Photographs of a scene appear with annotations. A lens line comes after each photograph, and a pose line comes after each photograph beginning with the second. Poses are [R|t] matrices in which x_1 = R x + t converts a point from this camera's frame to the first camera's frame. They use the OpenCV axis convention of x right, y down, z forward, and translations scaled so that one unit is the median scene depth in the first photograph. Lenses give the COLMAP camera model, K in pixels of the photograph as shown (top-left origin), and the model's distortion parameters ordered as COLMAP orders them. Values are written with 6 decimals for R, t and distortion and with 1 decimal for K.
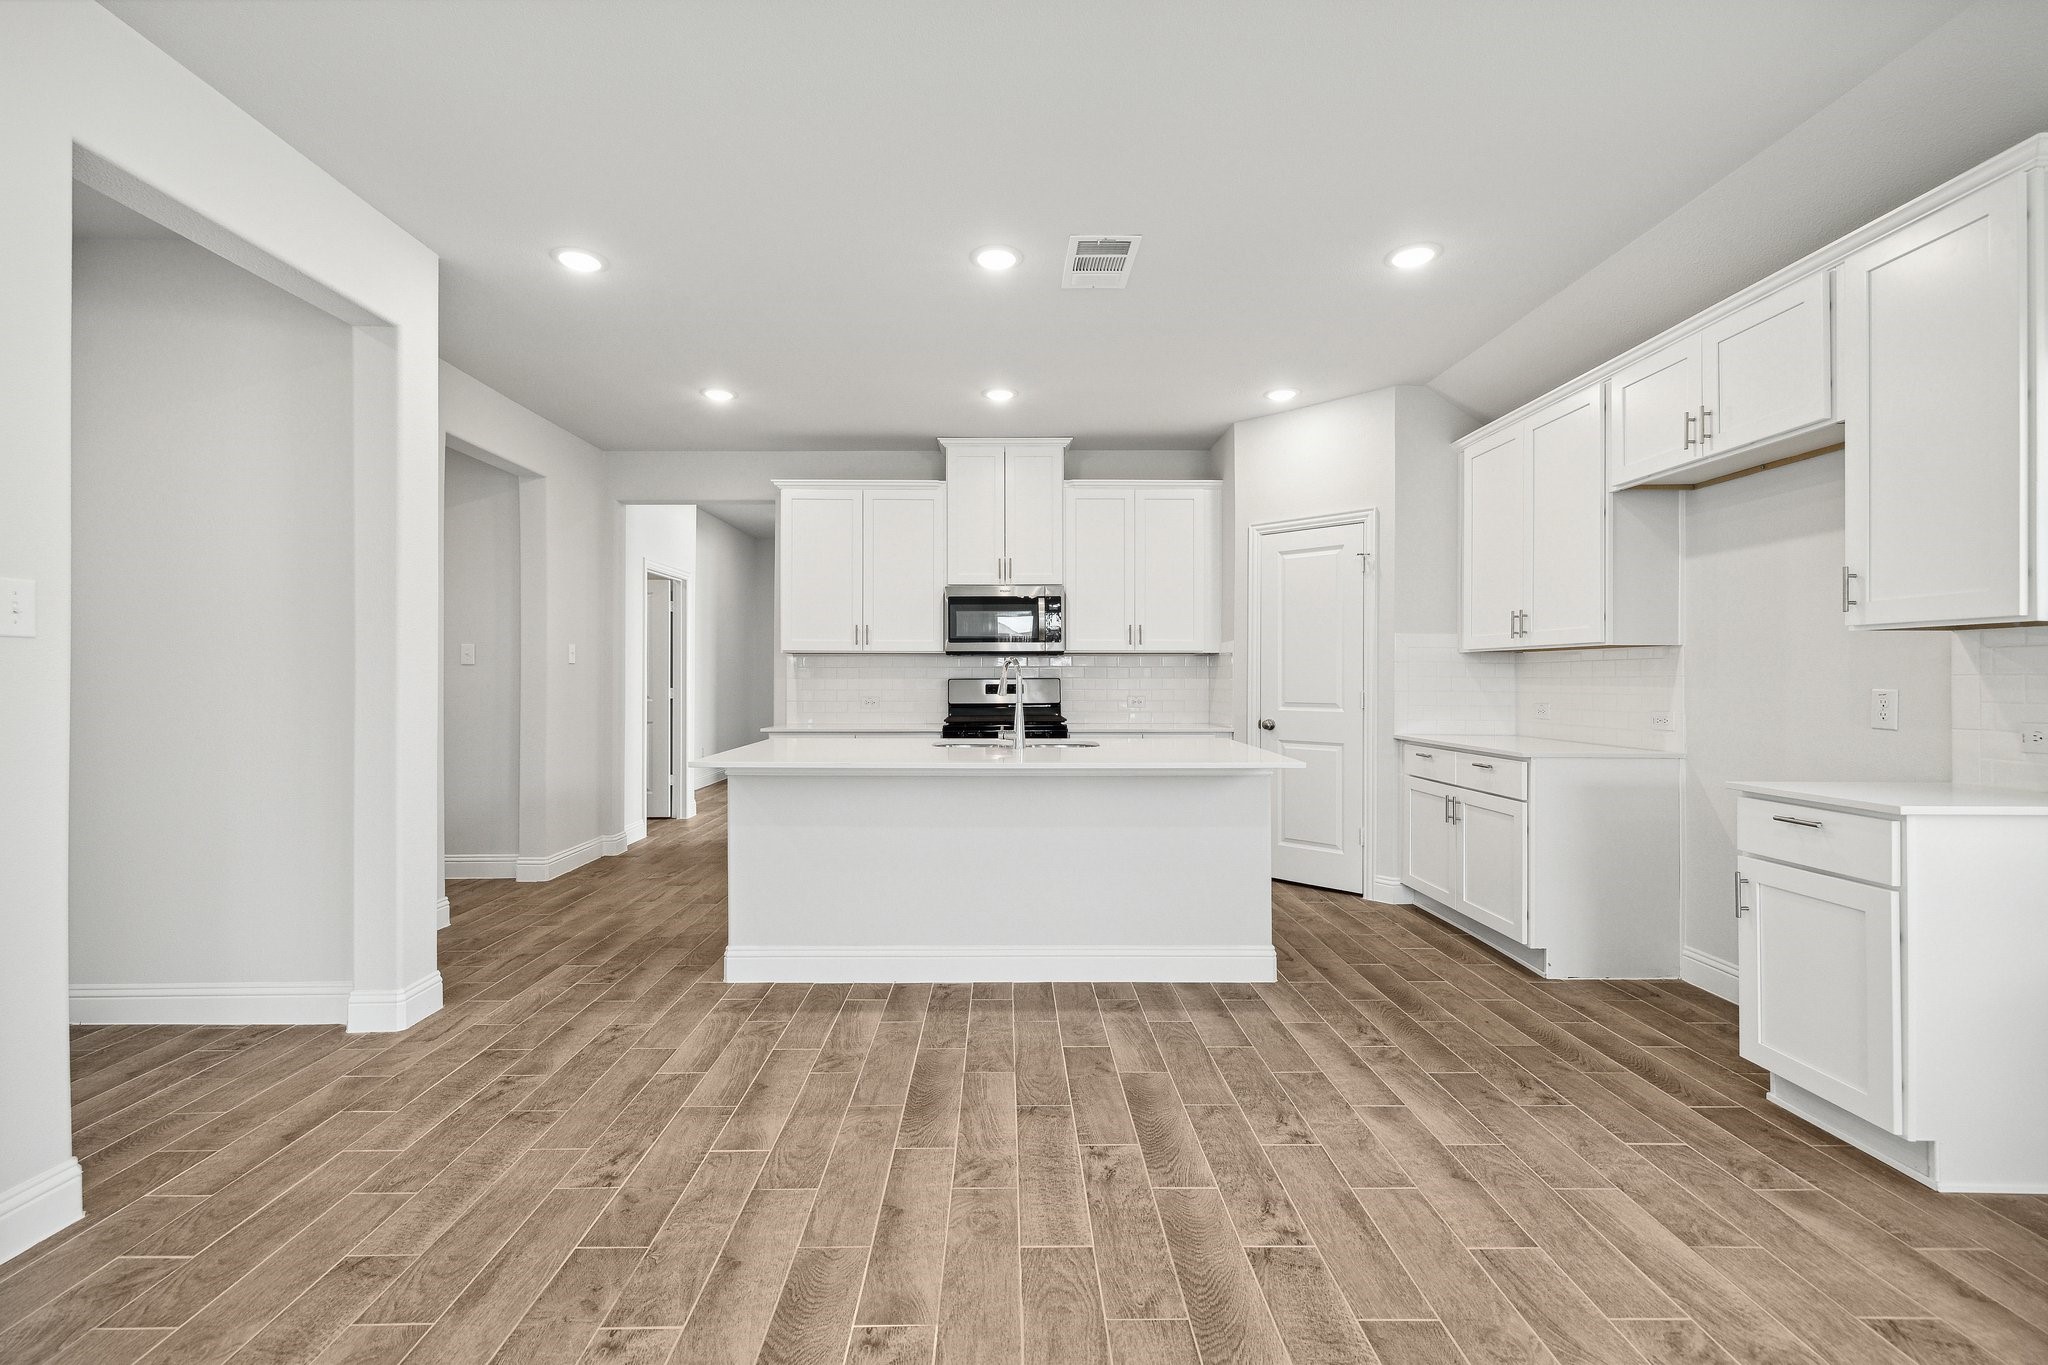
lens RADIAL K [[917.8, 0, 1024.0], [0, 917.8, 682.5], [0, 0, 1]] dist [0.006050, 0.000228]
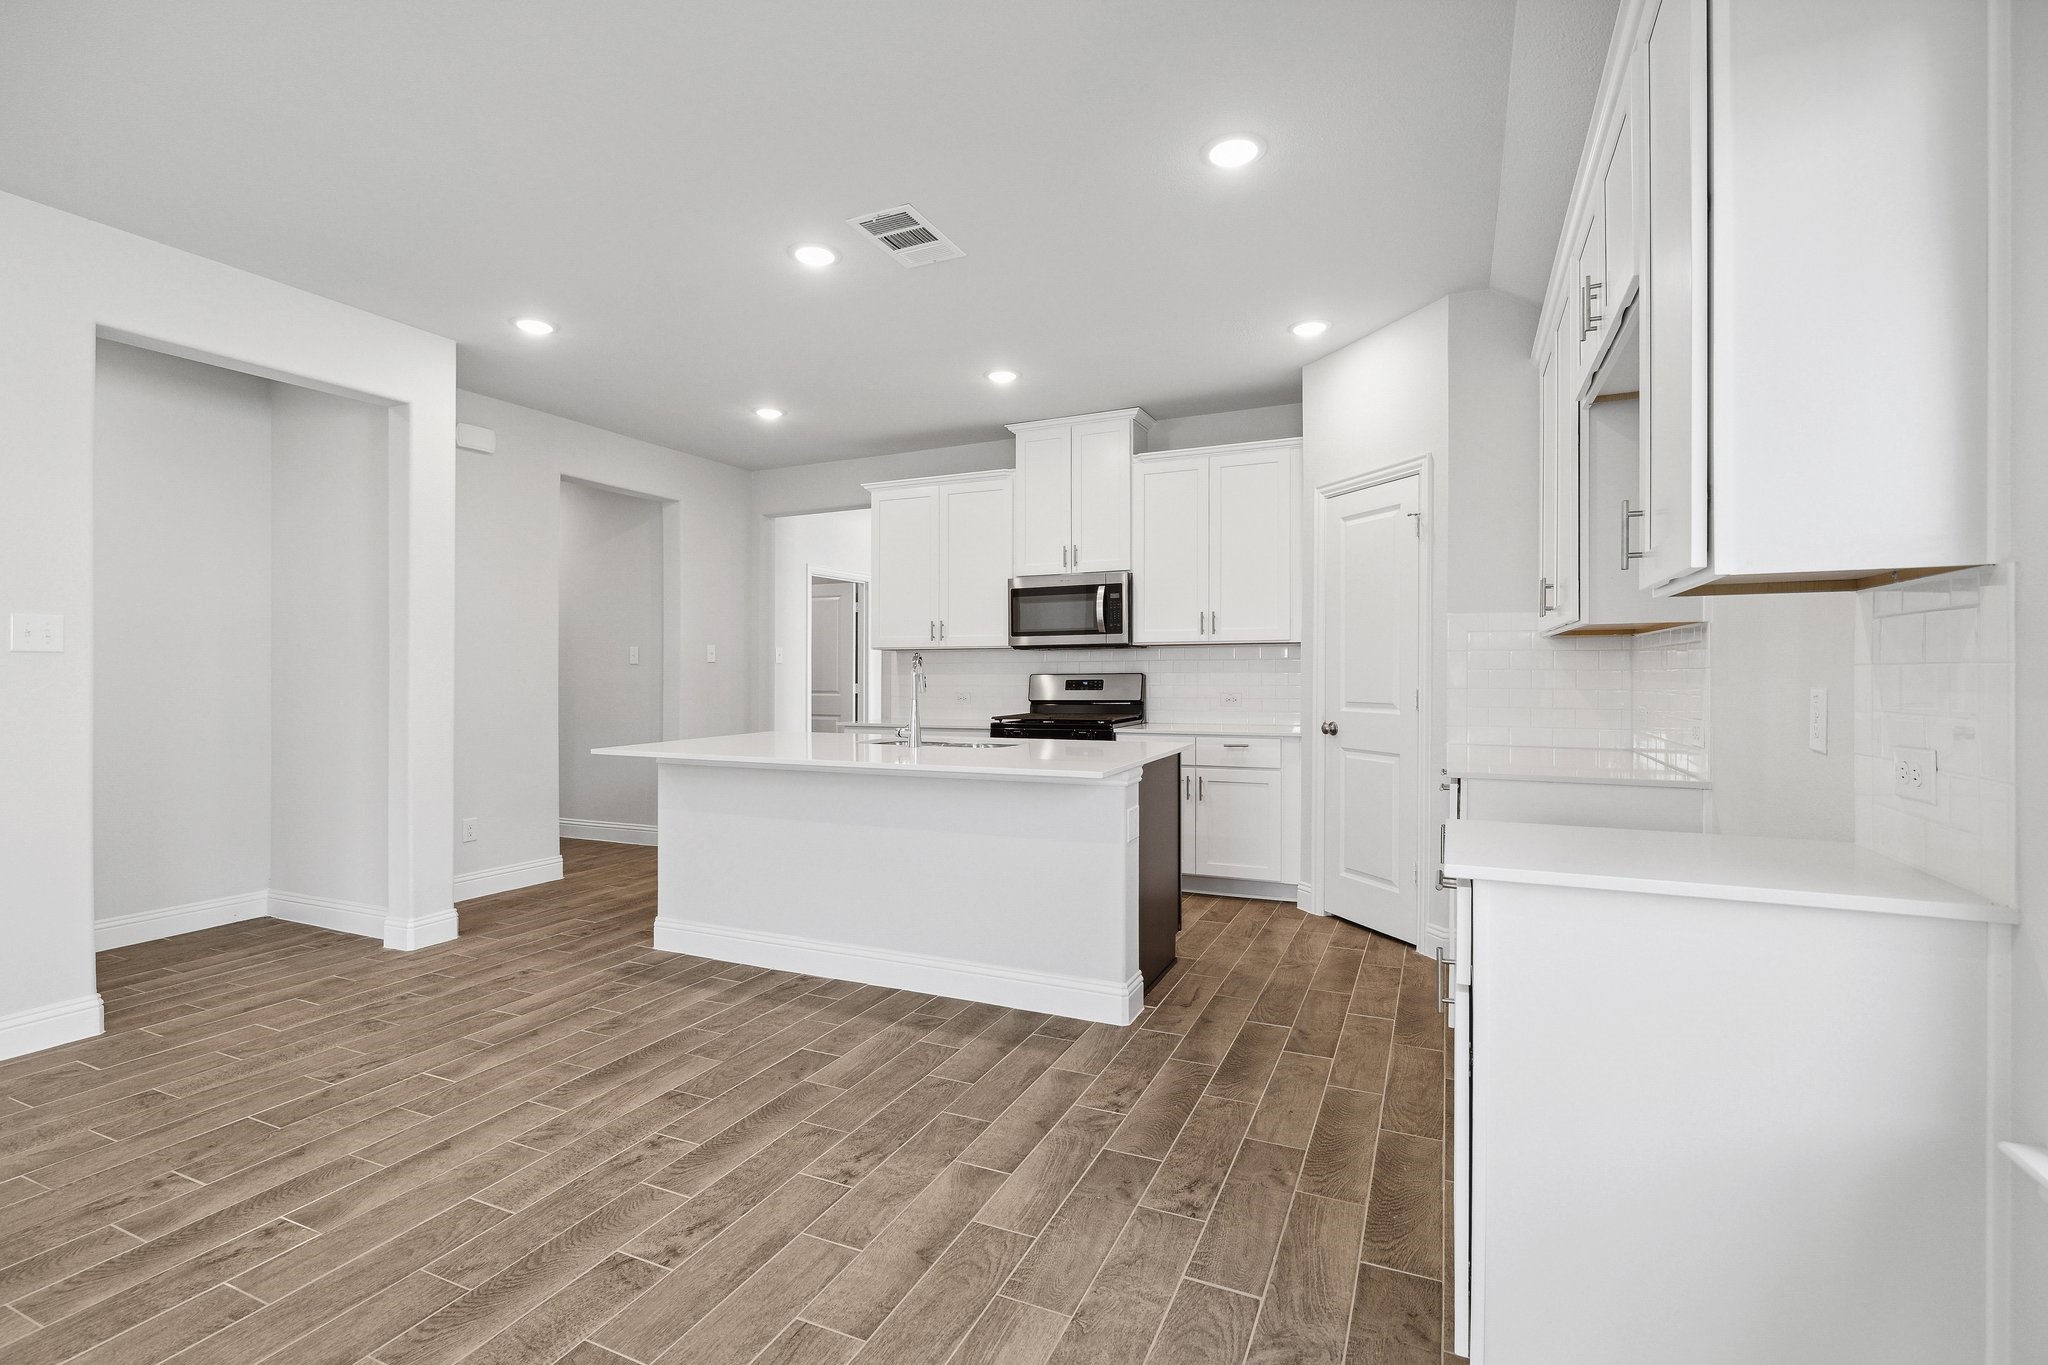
lens RADIAL K [[972.1, 0, 1024.0], [0, 972.1, 682.5], [0, 0, 1]] dist [-0.003750, 0.001752]
pose [[0.895572, -0.000656, -0.444916, 0.678660], [0.003559, 0.999977, 0.005688, -0.002183], [0.444902, -0.006678, 0.895554, 0.162870]]
